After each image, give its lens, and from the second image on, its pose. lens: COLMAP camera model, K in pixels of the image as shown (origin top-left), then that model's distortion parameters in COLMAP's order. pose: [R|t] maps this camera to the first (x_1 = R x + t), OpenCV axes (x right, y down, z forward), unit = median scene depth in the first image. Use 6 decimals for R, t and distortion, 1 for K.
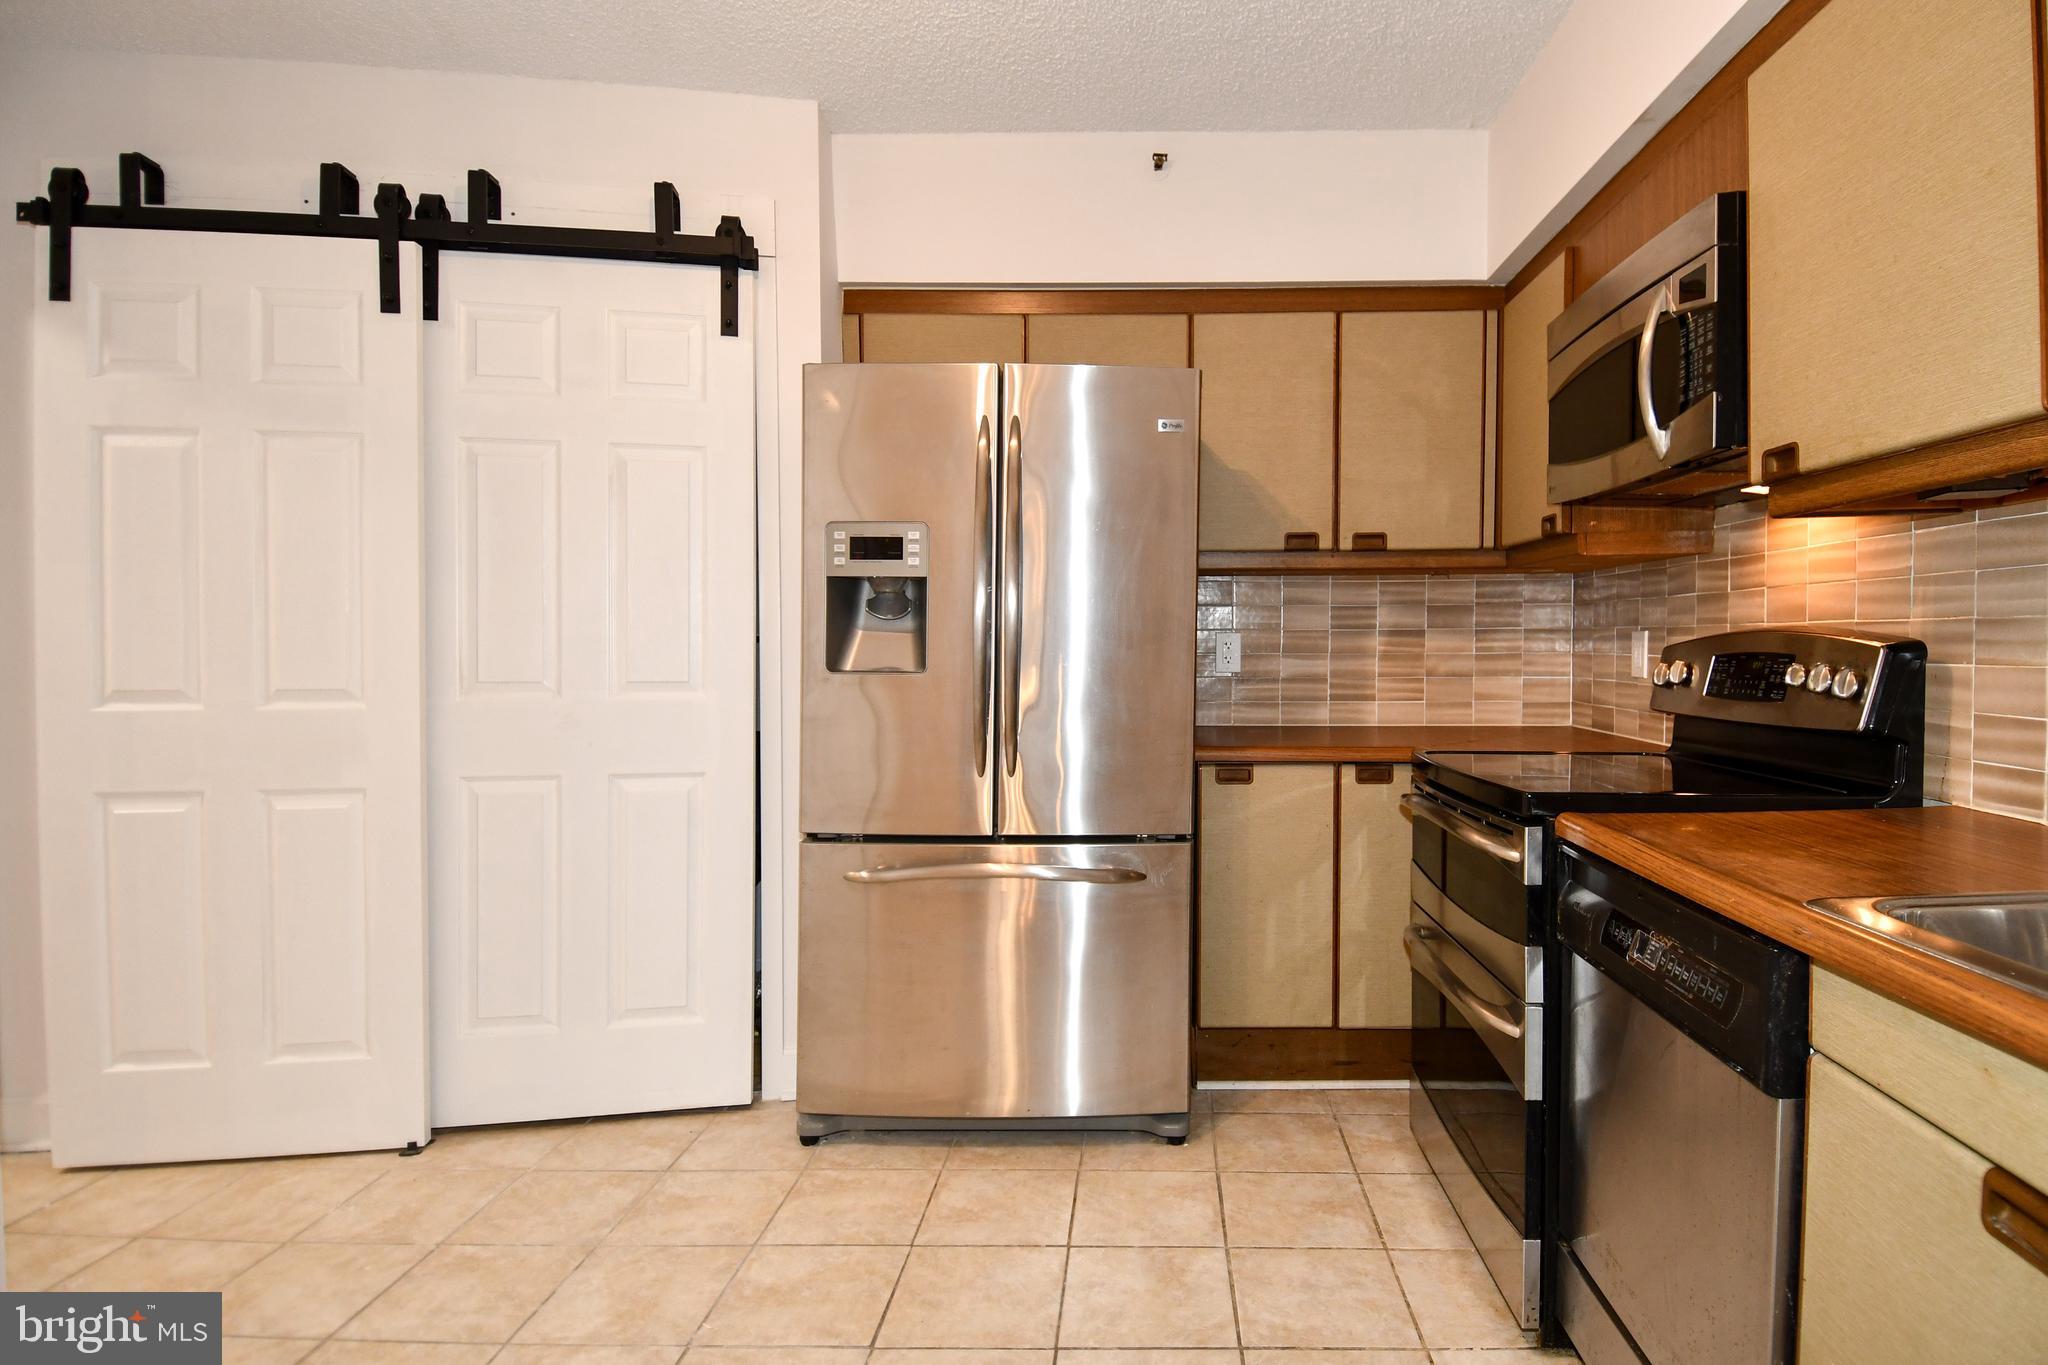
lens RADIAL K [[1099.3, 0, 1120.9], [0, 1099.3, 675.0], [0, 0, 1]] dist [0.034742, -0.029078]
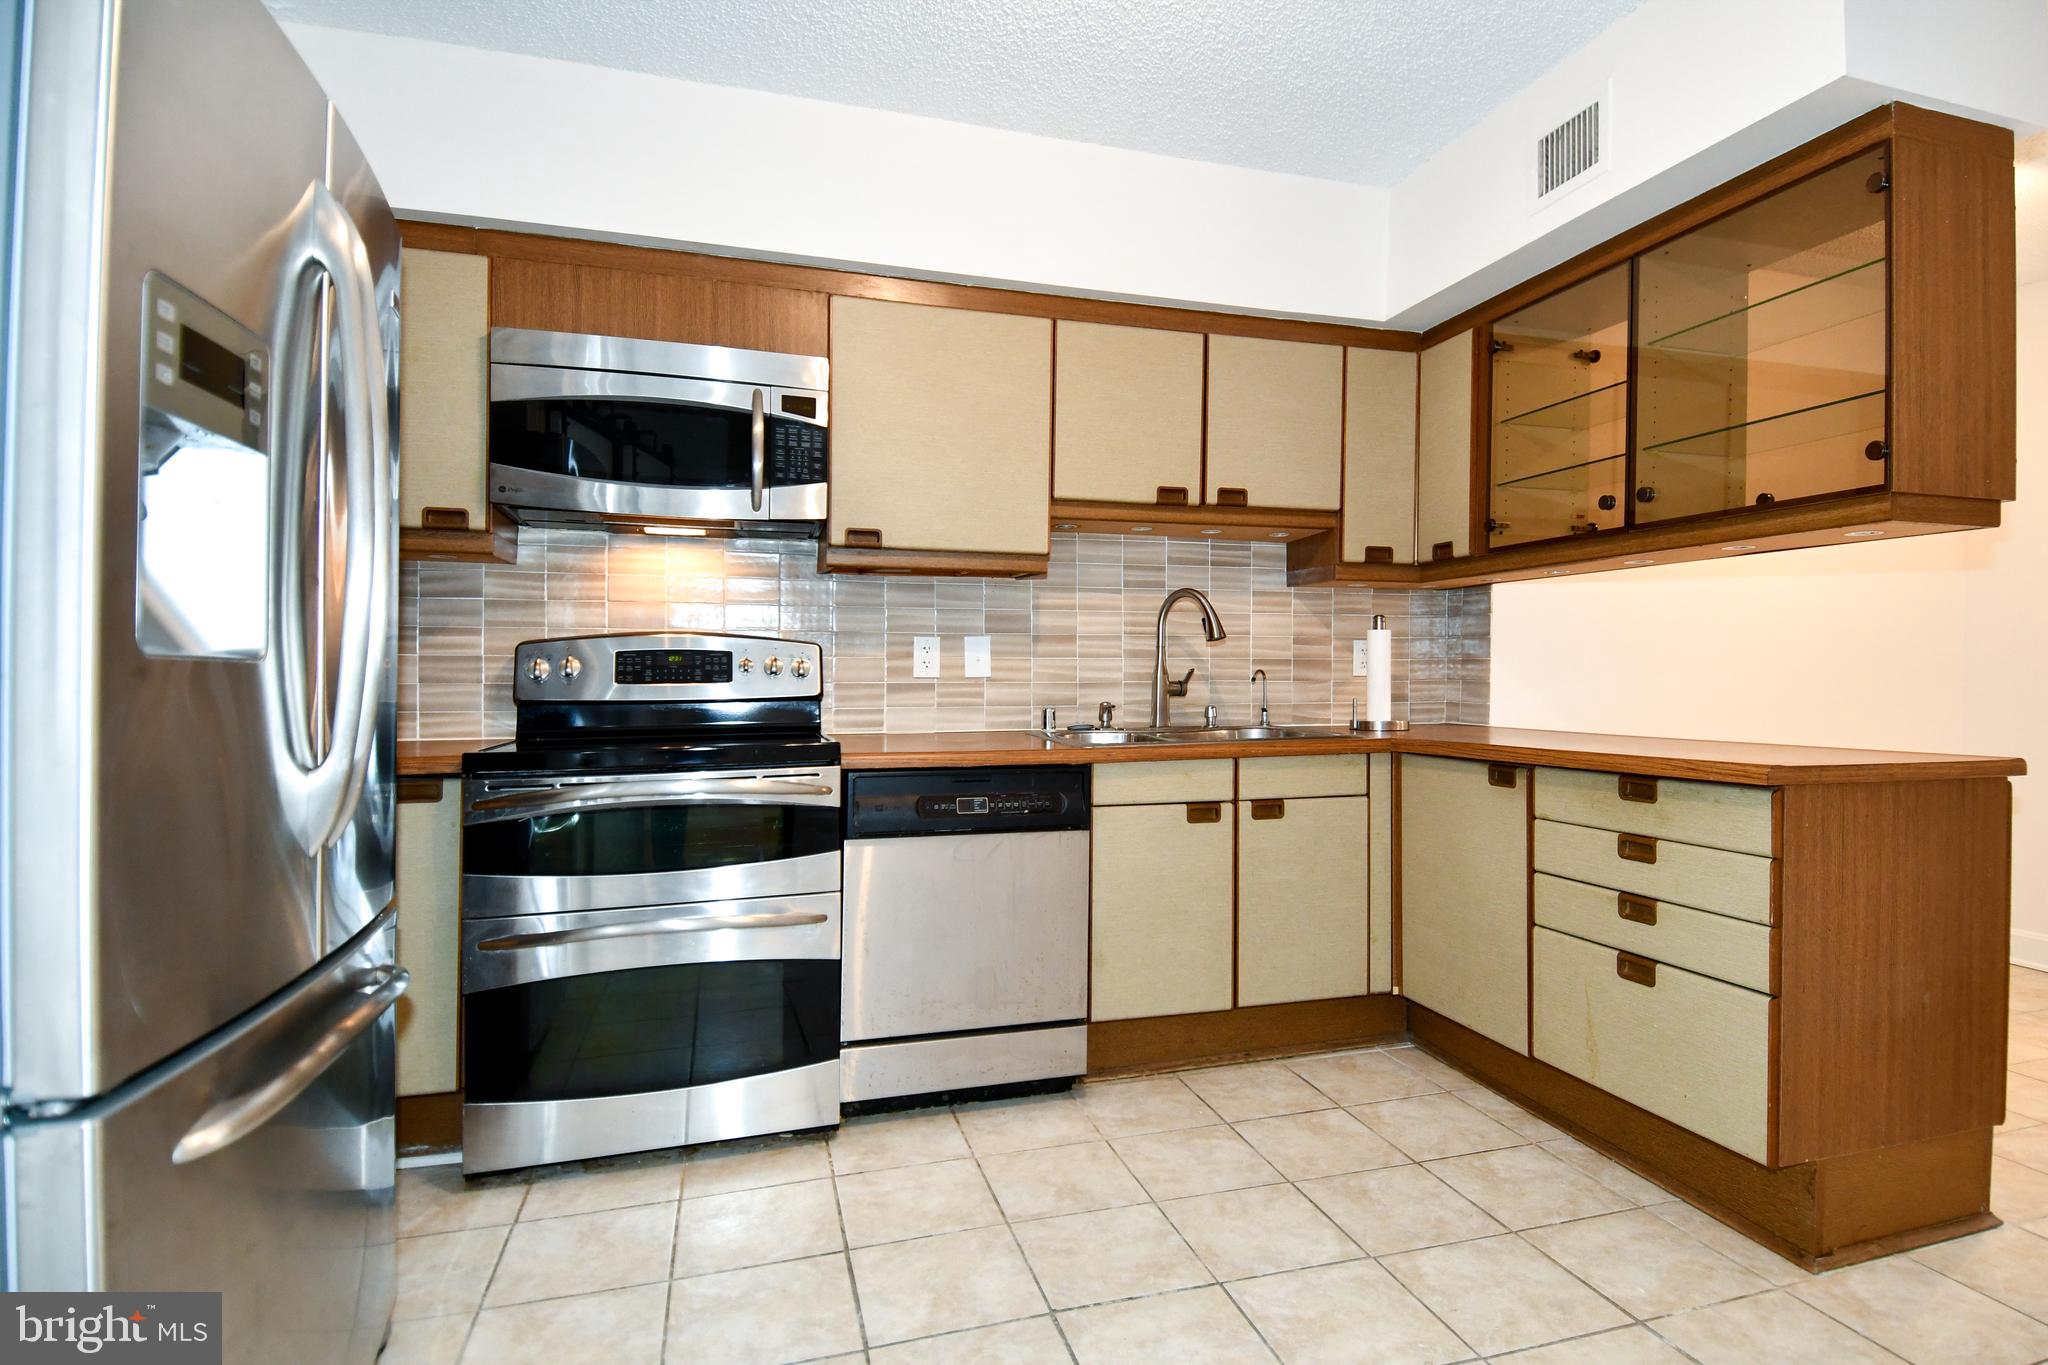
lens RADIAL K [[1099.3, 0, 1065.7], [0, 1099.3, 703.7], [0, 0, 1]] dist [0.034742, -0.029078]
pose [[-0.319496, -0.024633, 0.947267, -0.733724], [0.029315, 0.998927, 0.035864, 0.010184], [-0.947134, 0.039227, -0.318431, 0.809337]]
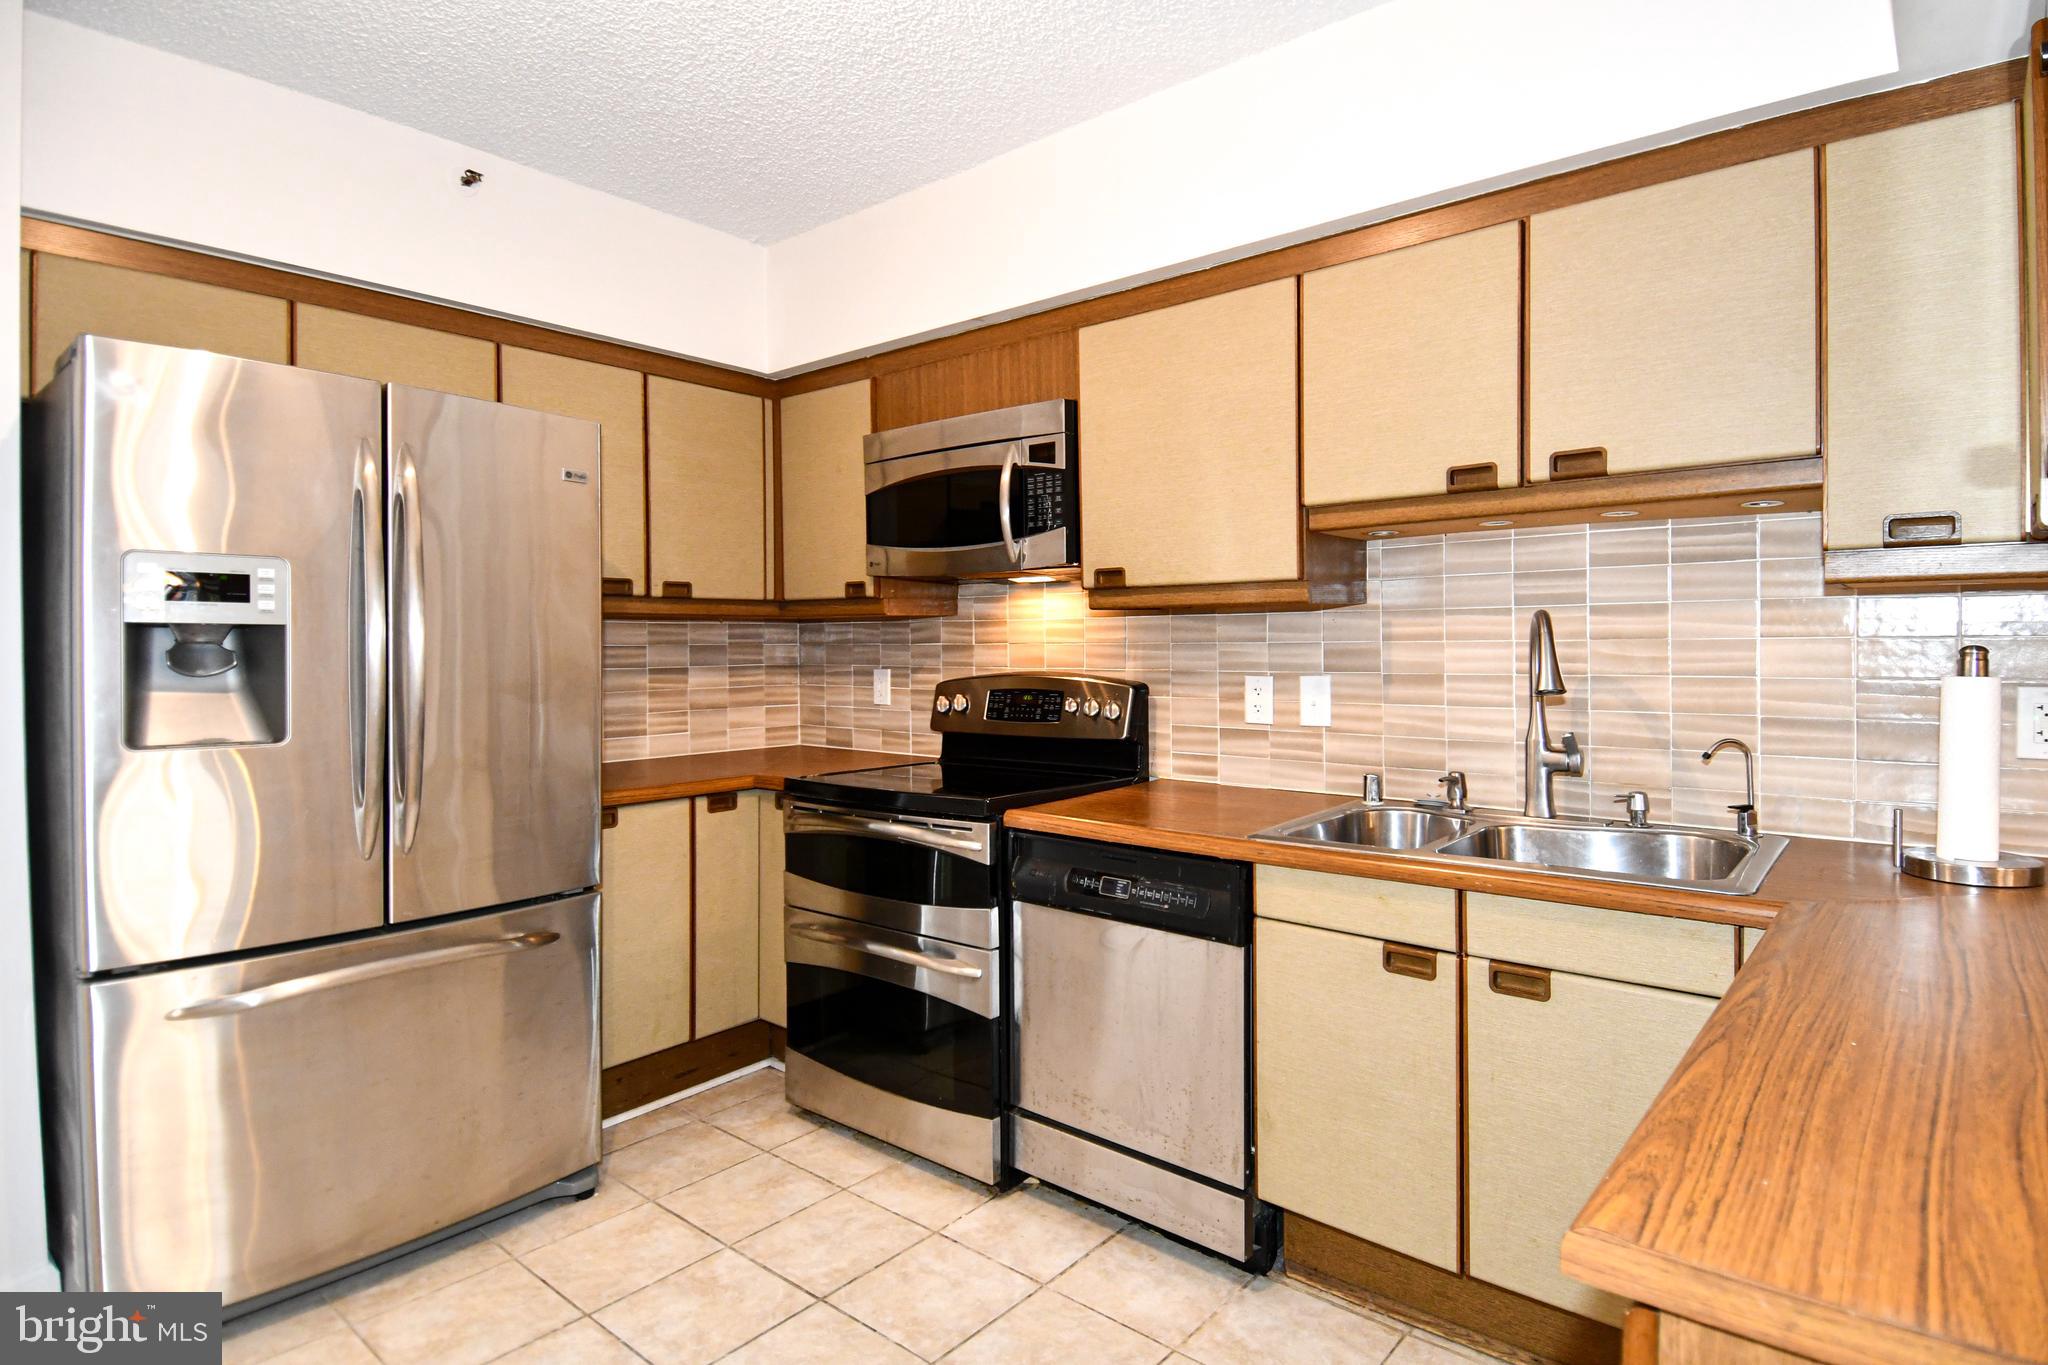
lens RADIAL K [[1099.3, 0, 1036.7], [0, 1099.3, 672.0], [0, 0, 1]] dist [0.034742, -0.029078]
pose [[0.630938, -0.021535, 0.775534, -0.465390], [0.029183, 0.999566, 0.004014, -0.040525], [-0.775284, 0.020100, 0.631293, 0.045953]]
